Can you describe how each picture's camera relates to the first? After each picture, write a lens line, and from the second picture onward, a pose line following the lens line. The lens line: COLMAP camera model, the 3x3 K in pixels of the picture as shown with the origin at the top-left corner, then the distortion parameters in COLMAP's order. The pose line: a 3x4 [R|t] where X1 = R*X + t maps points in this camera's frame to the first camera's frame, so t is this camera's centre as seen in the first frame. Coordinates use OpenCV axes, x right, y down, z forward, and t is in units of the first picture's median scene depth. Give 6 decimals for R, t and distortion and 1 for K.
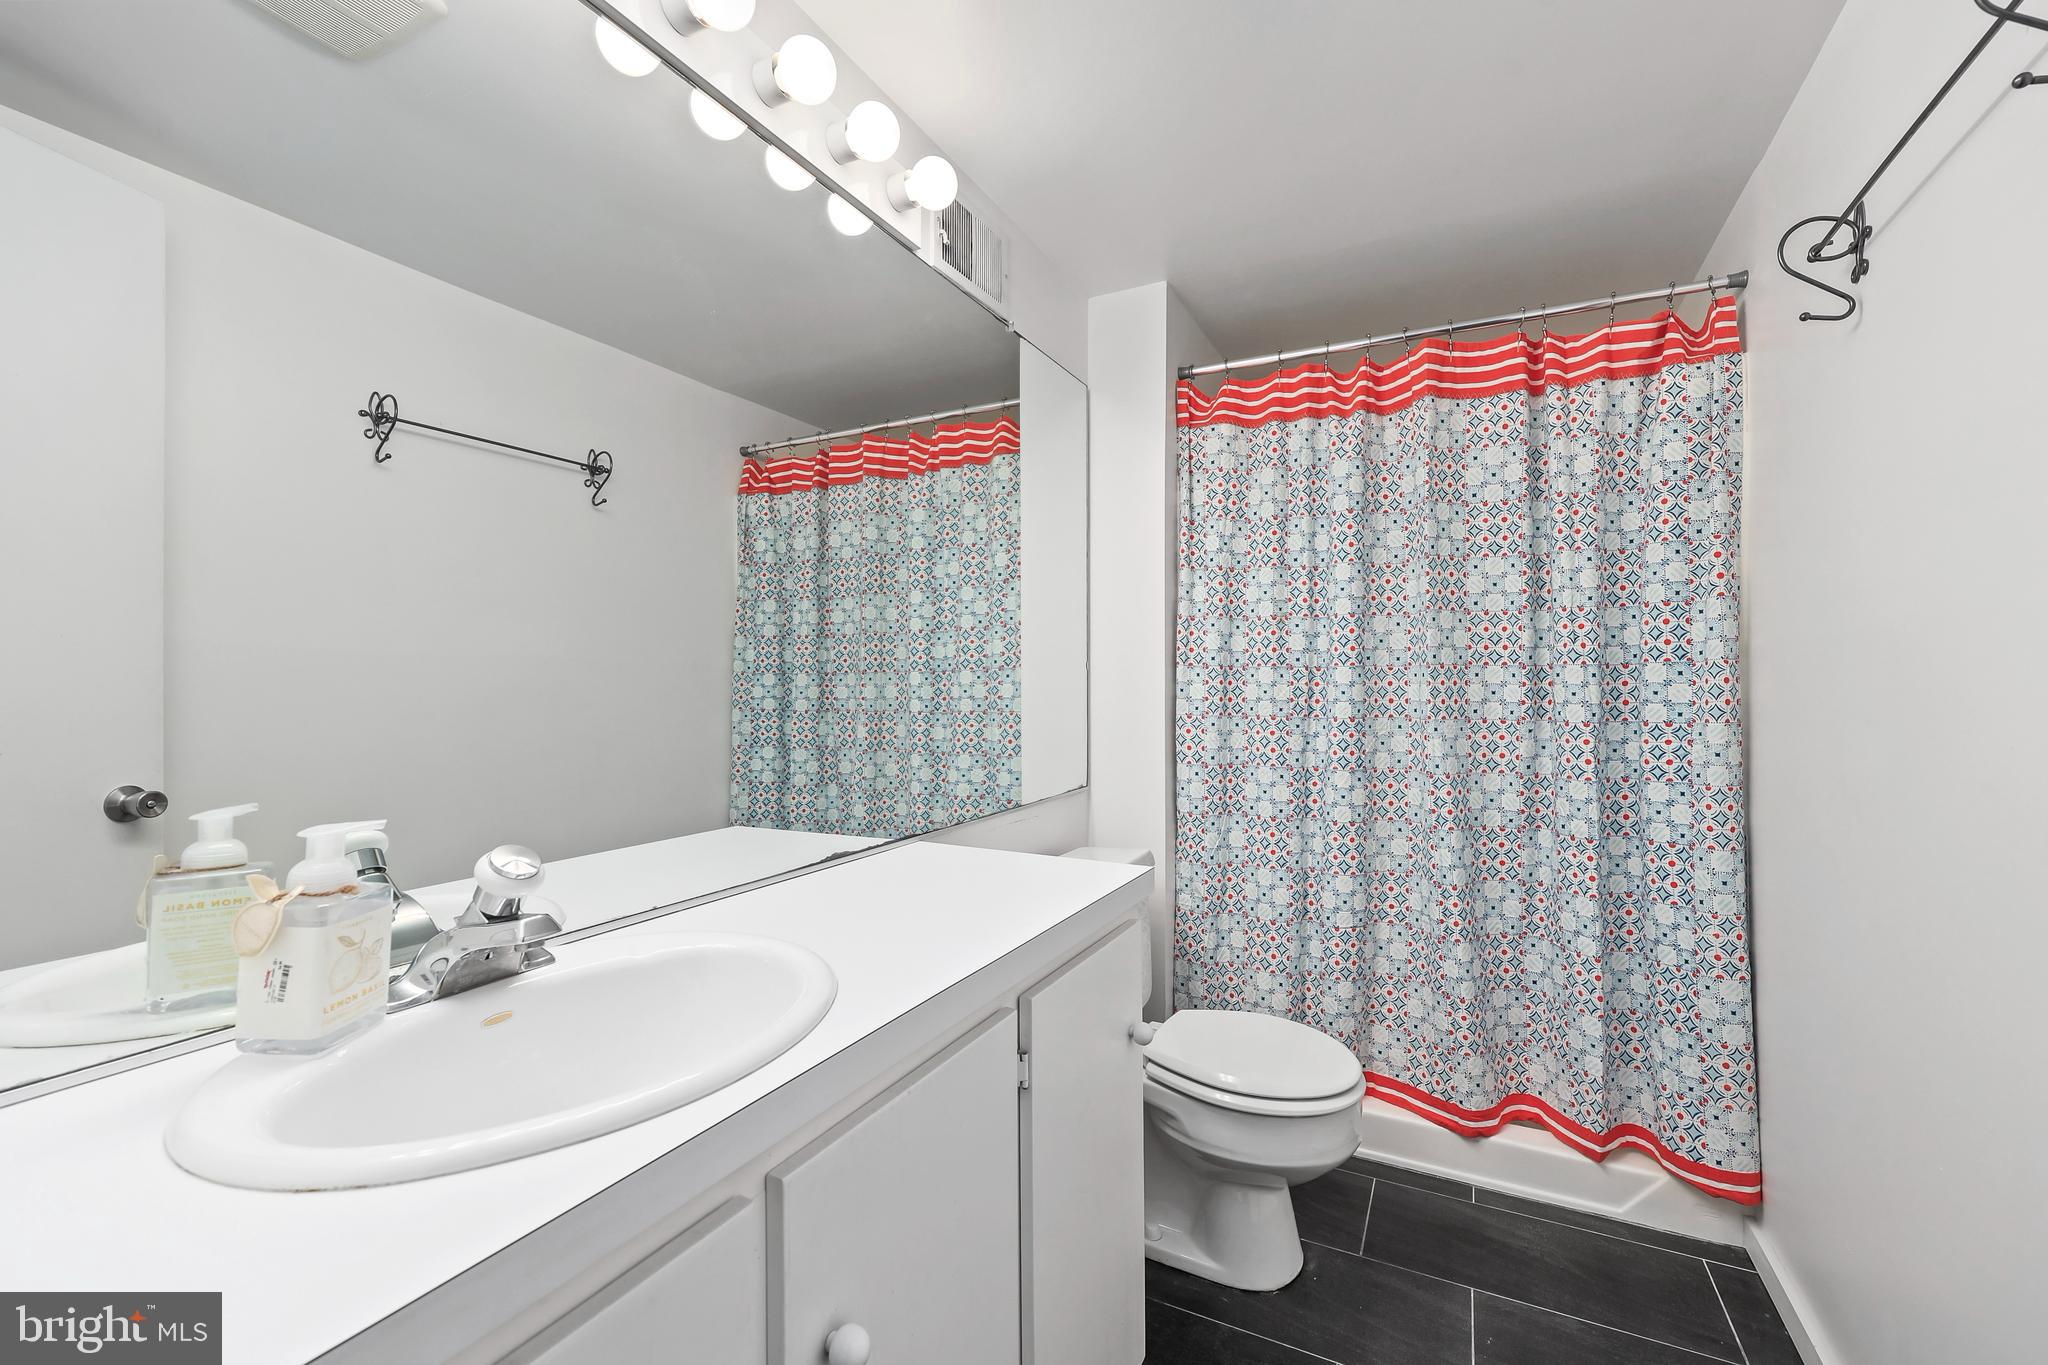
lens RADIAL K [[840.8, 0, 1025.9], [0, 840.8, 683.1], [0, 0, 1]] dist [0.006932, 0.000497]
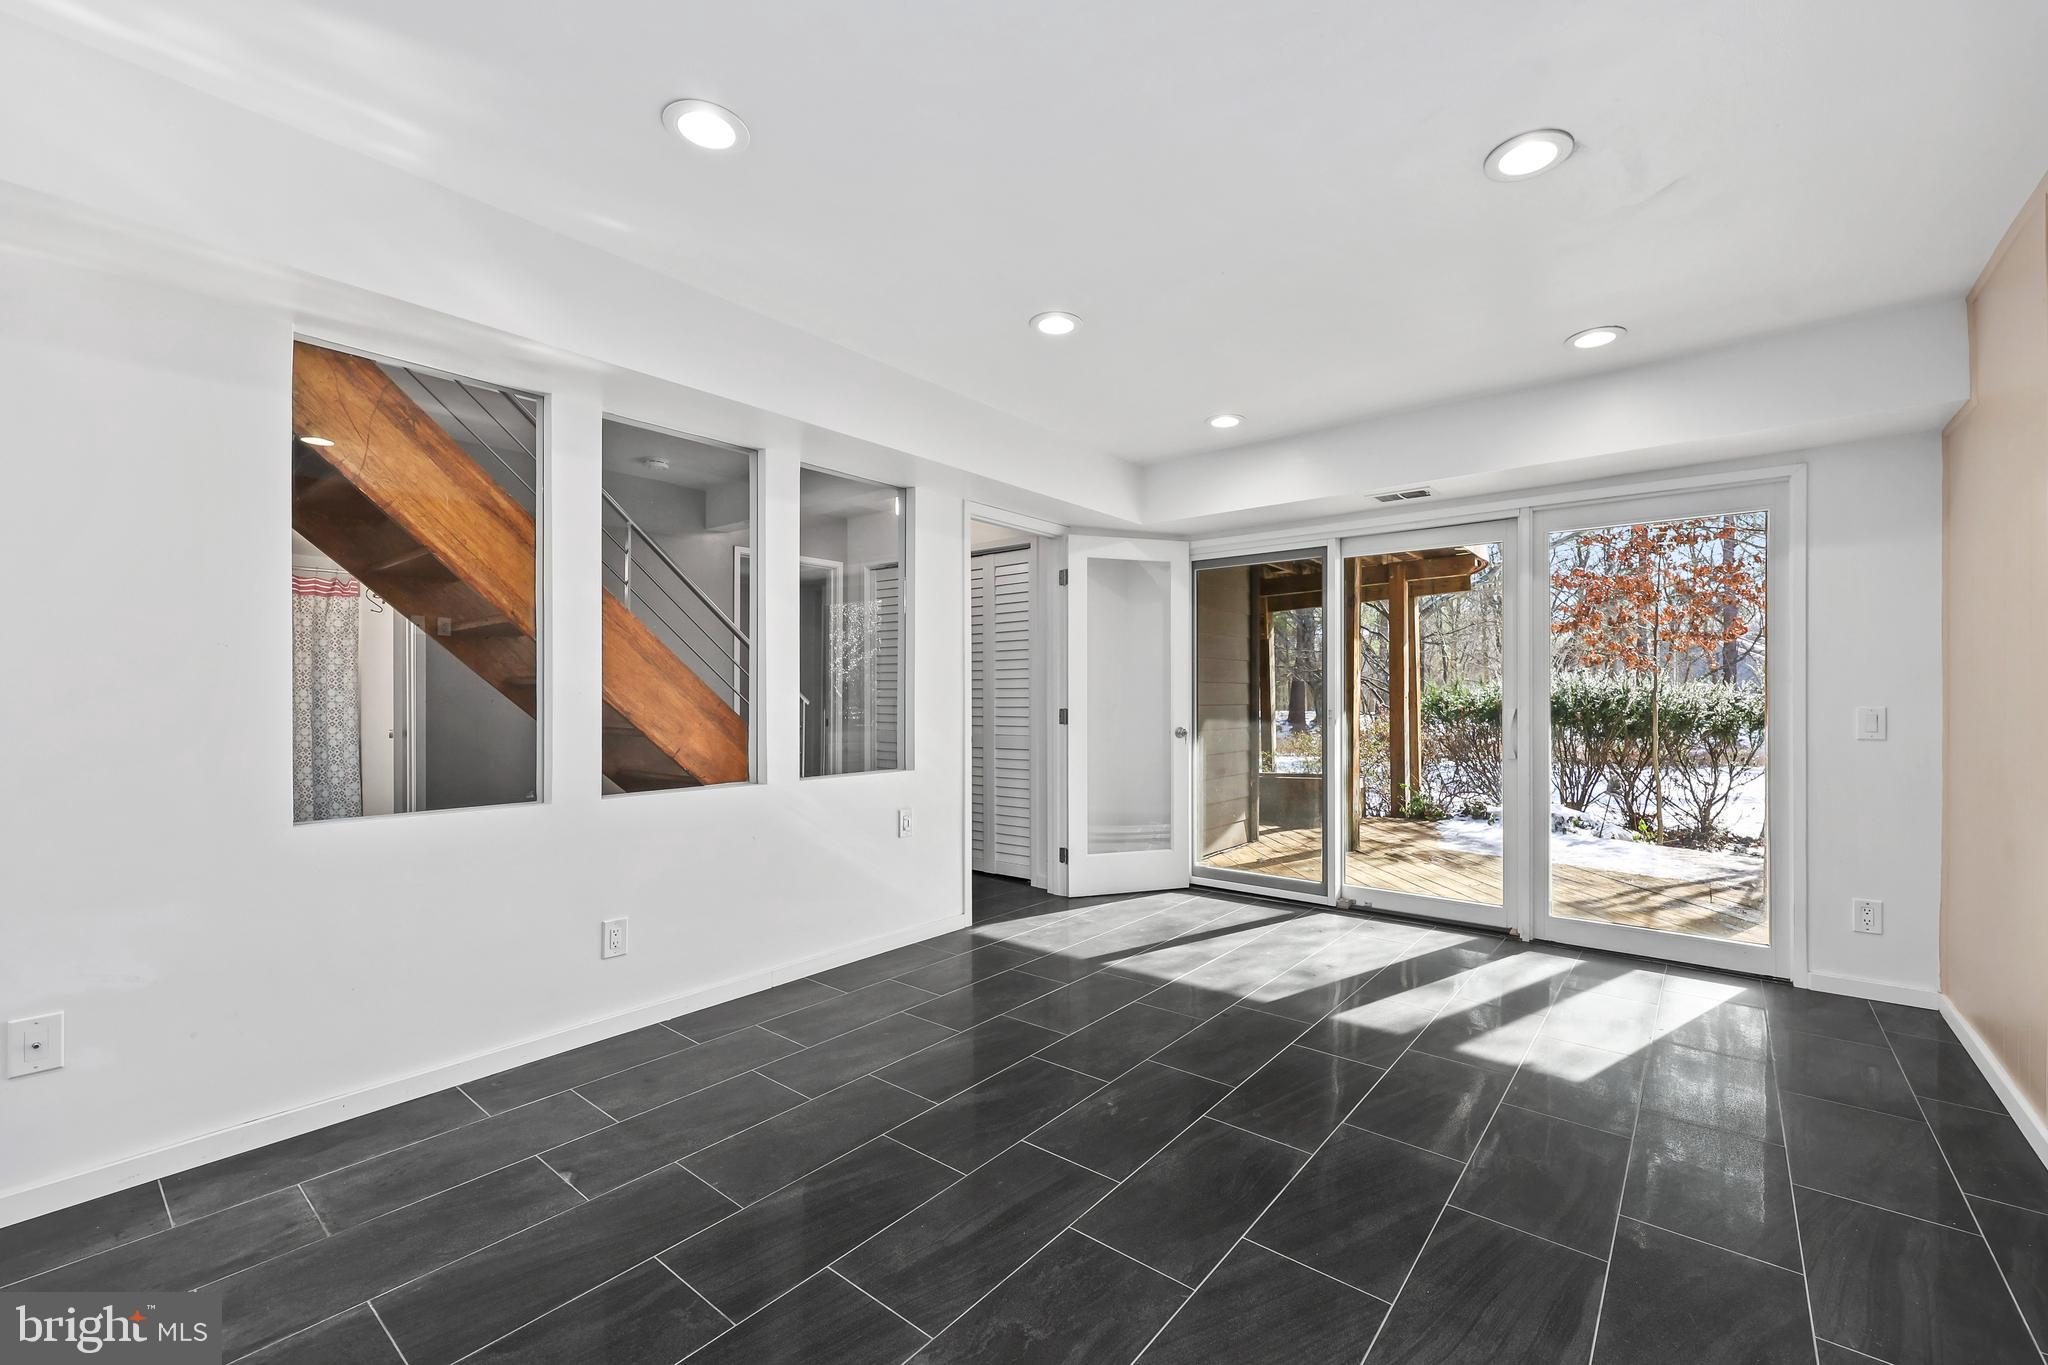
lens RADIAL K [[840.8, 0, 1029.4], [0, 840.8, 688.6], [0, 0, 1]] dist [0.006932, 0.000497]
pose [[0.197421, 0.006752, 0.980296, -1.822862], [0.002781, 0.999968, -0.007448, 0.003407], [-0.980315, 0.004196, 0.197396, -2.164162]]
